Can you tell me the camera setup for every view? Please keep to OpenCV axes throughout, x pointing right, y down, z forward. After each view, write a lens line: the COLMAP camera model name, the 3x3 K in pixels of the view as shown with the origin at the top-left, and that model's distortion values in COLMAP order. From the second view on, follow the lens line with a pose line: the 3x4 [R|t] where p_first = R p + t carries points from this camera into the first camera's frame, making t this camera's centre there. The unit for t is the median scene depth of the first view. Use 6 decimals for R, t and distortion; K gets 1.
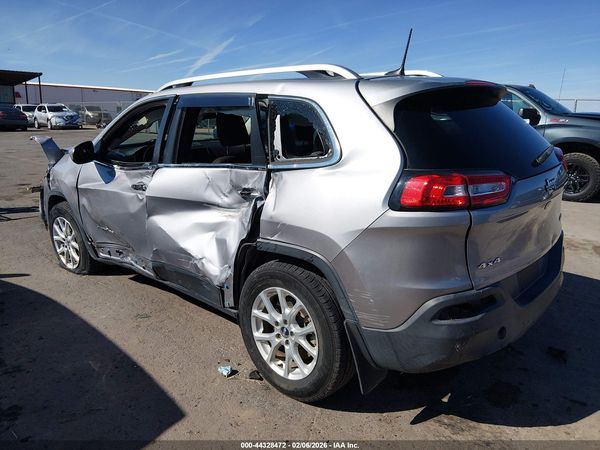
lens RADIAL K [[449.5, 0, 298.0], [0, 449.5, 223.9], [0, 0, 1]] dist [0.109531, -0.175647]
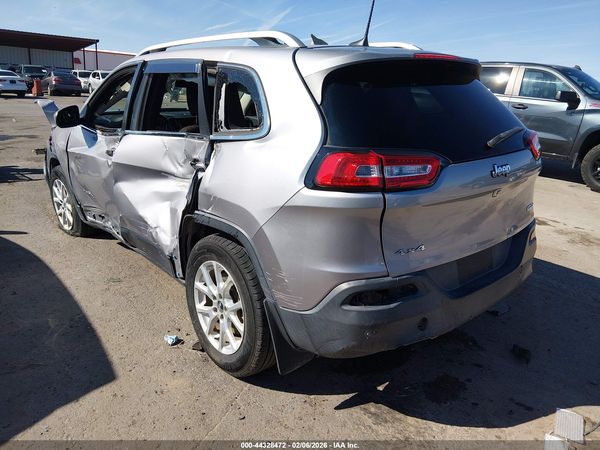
lens RADIAL K [[449.5, 0, 298.0], [0, 449.5, 223.9], [0, 0, 1]] dist [0.109531, -0.175647]
pose [[0.993397, 0.063582, -0.095498, 0.217336], [-0.058592, 0.996811, 0.054173, -0.004251], [0.098638, -0.048220, 0.993954, 0.039095]]
